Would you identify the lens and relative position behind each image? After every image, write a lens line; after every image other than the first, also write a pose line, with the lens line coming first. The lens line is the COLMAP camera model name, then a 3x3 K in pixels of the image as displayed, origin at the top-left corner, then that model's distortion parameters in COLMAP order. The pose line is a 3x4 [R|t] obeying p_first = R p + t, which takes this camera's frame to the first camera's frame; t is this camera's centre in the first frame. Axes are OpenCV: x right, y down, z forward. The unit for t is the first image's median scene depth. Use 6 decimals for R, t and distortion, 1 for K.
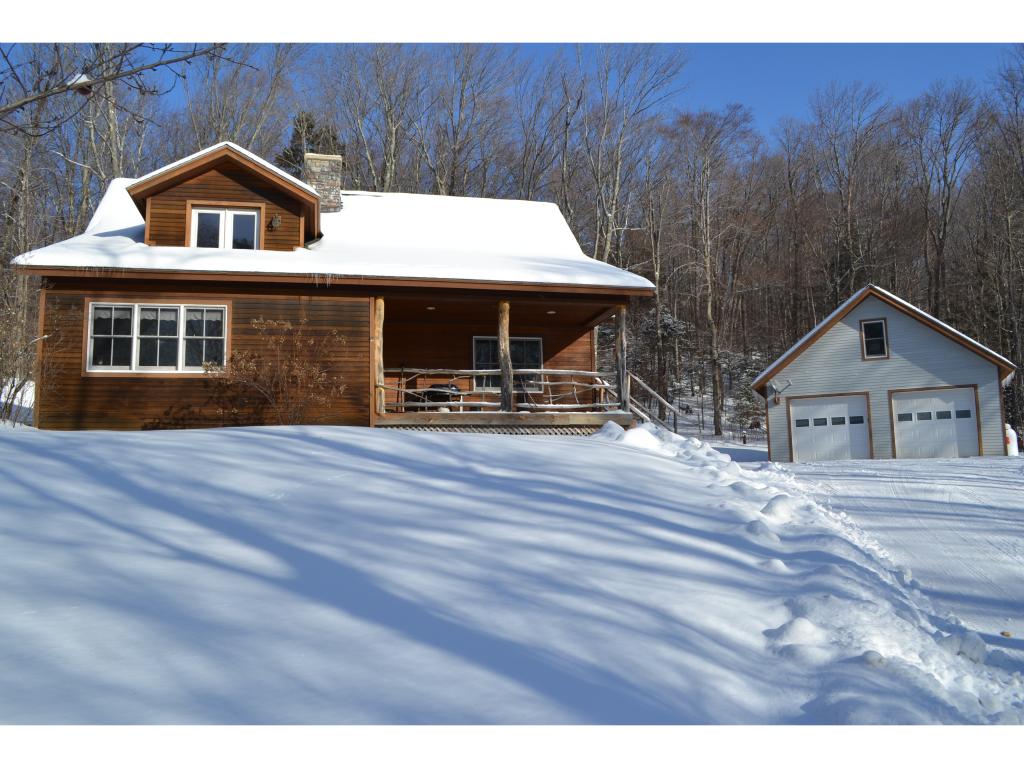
lens RADIAL K [[833.4, 0, 512.0], [0, 833.4, 384.0], [0, 0, 1]] dist [-0.056954, -0.002161]
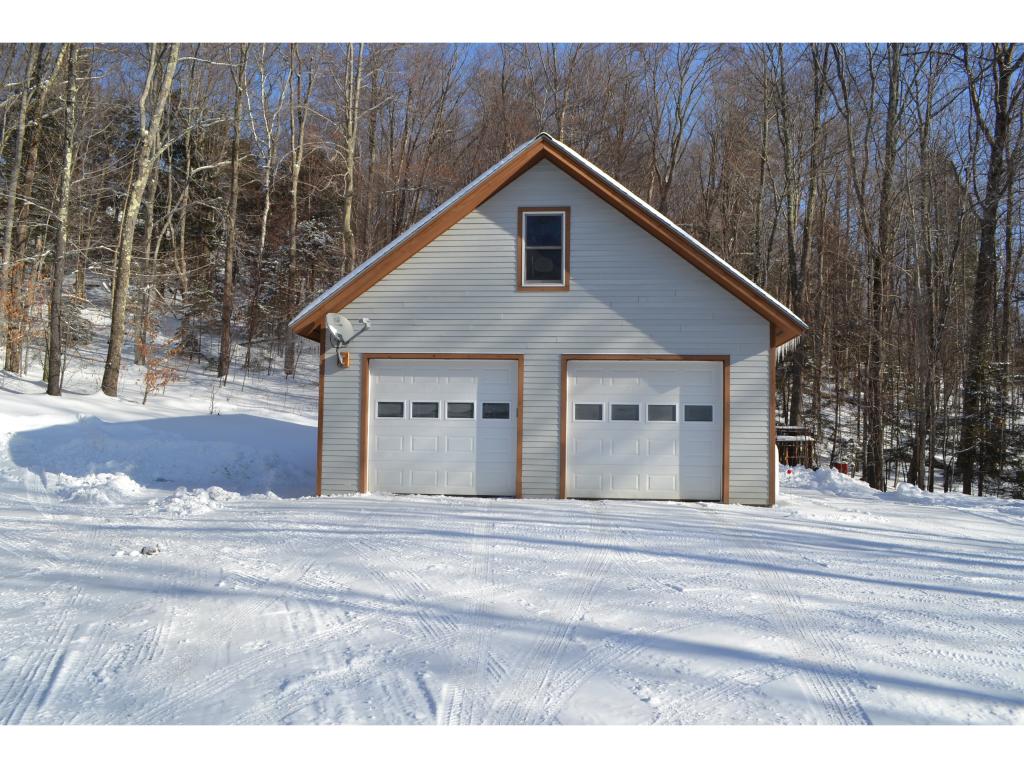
lens RADIAL K [[825.8, 0, 512.0], [0, 825.8, 384.0], [0, 0, 1]] dist [-0.014955, -0.004049]
pose [[0.946993, 0.057247, 0.316112, 0.427868], [-0.076883, 0.995786, 0.049988, 0.004246], [-0.311919, -0.071642, 0.947404, 0.843843]]
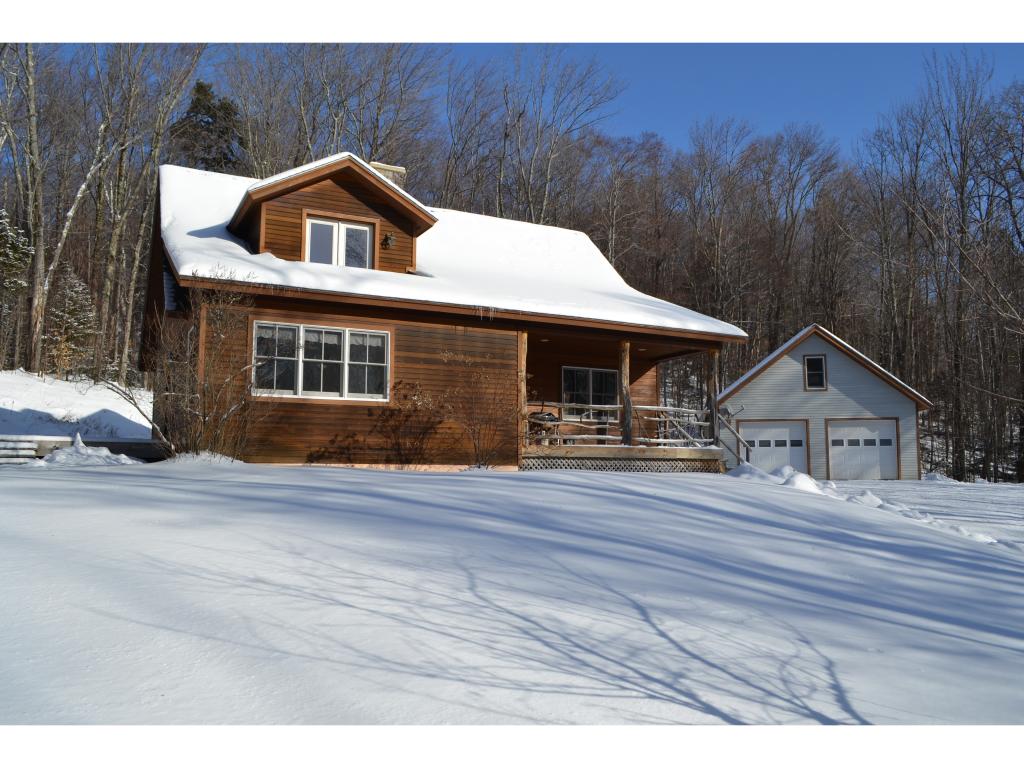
lens RADIAL K [[825.8, 0, 512.0], [0, 825.8, 384.0], [0, 0, 1]] dist [-0.014955, -0.004049]
pose [[0.966631, 0.050447, 0.251156, -0.386360], [-0.055087, 0.998416, 0.011474, -0.045386], [-0.250179, -0.024926, 0.967879, 0.015320]]
